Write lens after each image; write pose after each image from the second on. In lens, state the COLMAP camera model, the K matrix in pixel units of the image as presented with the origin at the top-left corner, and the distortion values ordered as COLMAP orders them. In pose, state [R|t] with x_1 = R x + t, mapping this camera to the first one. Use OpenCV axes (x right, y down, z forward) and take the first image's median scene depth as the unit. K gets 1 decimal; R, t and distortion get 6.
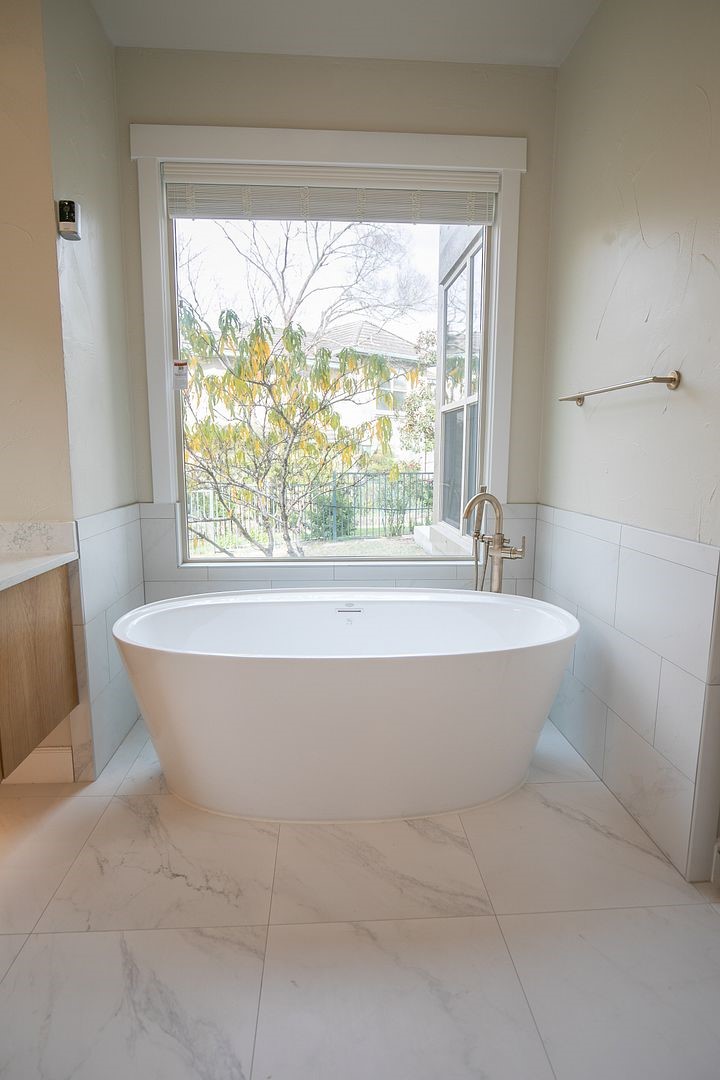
lens RADIAL K [[579.0, 0, 360.0], [0, 579.0, 540.0], [0, 0, 1]] dist [-0.012011, -0.000217]
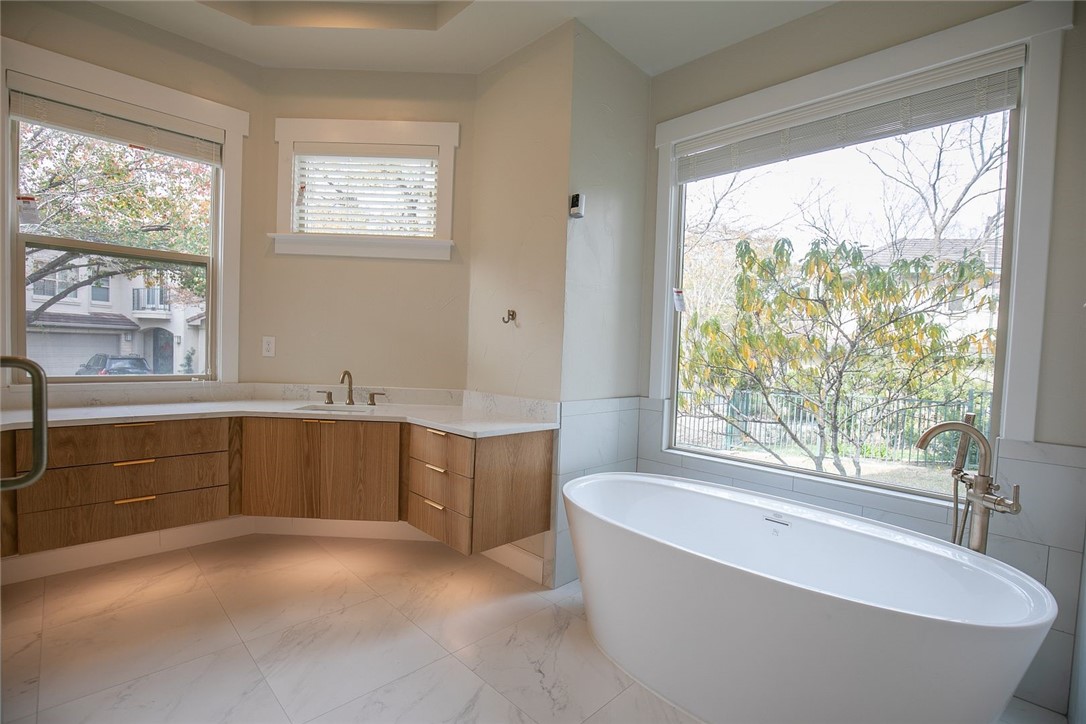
lens RADIAL K [[493.9, 0, 542.7], [0, 493.9, 367.8], [0, 0, 1]] dist [-0.036306, 0.007602]
pose [[0.661039, 0.049774, -0.748699, 0.335272], [-0.147890, 0.986868, -0.064967, -0.025441], [0.735633, 0.153671, 0.659719, 0.105278]]
